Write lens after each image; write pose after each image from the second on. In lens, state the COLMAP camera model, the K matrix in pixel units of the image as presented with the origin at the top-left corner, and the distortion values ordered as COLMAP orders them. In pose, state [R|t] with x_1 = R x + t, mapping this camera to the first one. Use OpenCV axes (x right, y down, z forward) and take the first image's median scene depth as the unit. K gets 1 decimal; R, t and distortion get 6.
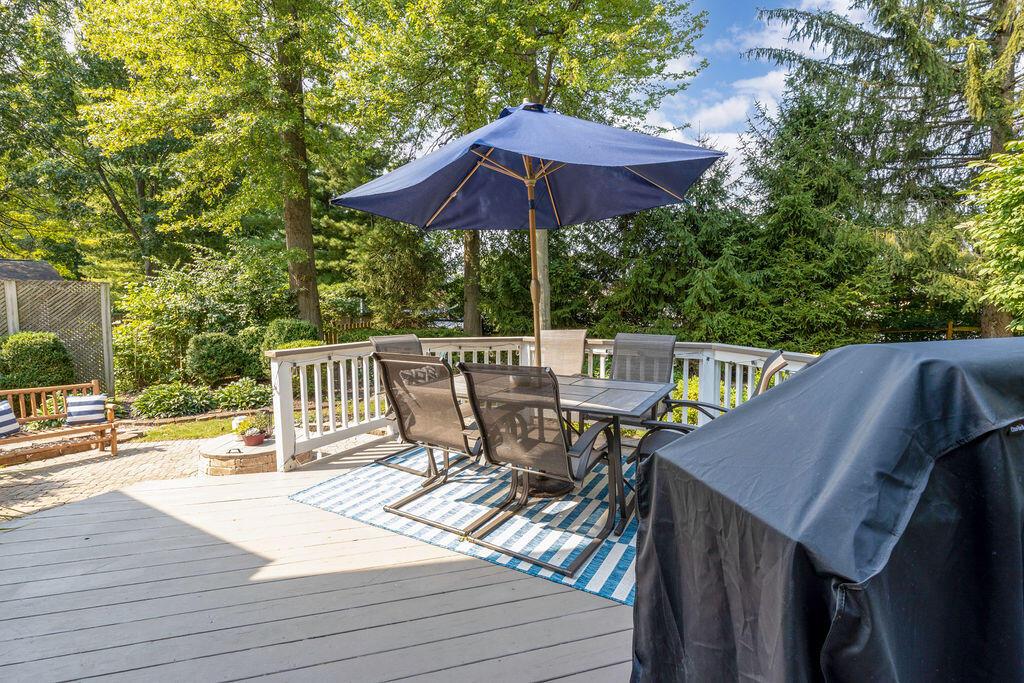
lens RADIAL K [[459.0, 0, 514.3], [0, 459.0, 334.0], [0, 0, 1]] dist [0.001239, 0.000466]
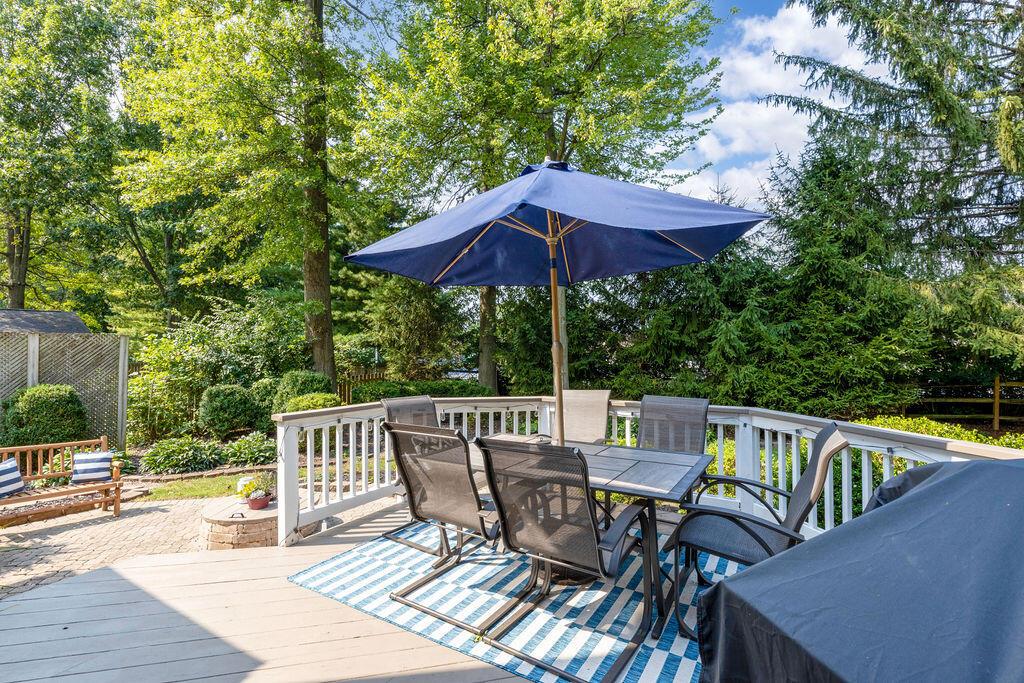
lens RADIAL K [[464.0, 0, 512.8], [0, 464.0, 341.5], [0, 0, 1]] dist [0.001132, 0.000058]
pose [[0.999351, 0.001332, -0.035992, -0.003555], [-0.004518, 0.996058, -0.088595, -0.010959], [0.035732, 0.088700, 0.995417, 0.017544]]
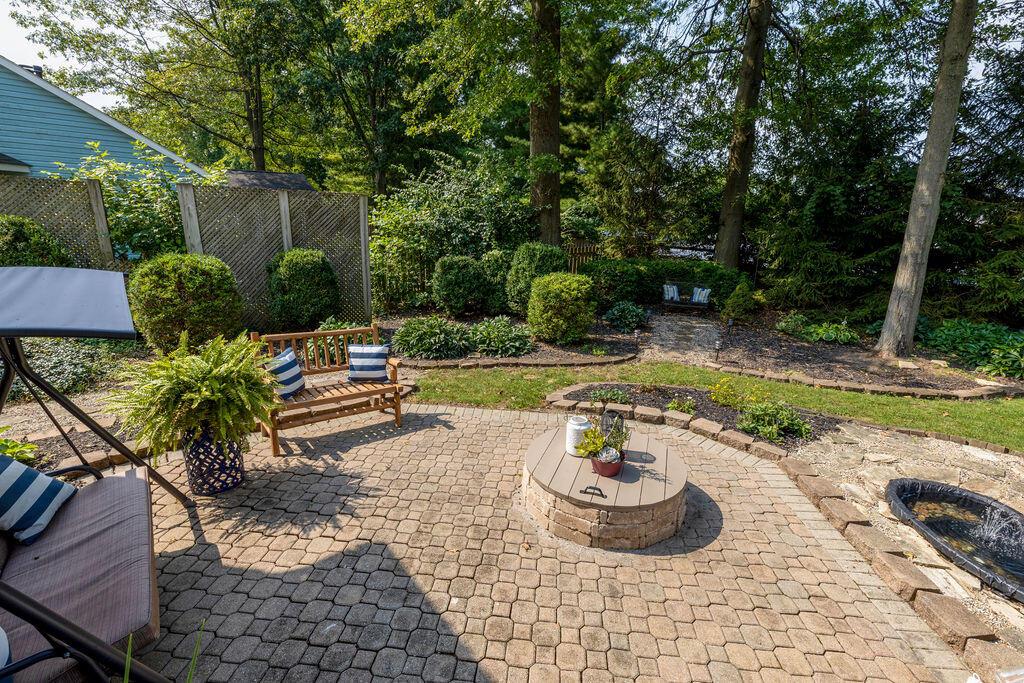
lens RADIAL K [[459.0, 0, 514.3], [0, 459.0, 334.0], [0, 0, 1]] dist [0.001239, 0.000466]
pose [[0.933081, 0.114984, -0.340790, -0.272893], [-0.054721, 0.981874, 0.181464, -0.023244], [0.355479, -0.150672, 0.922460, 0.234414]]
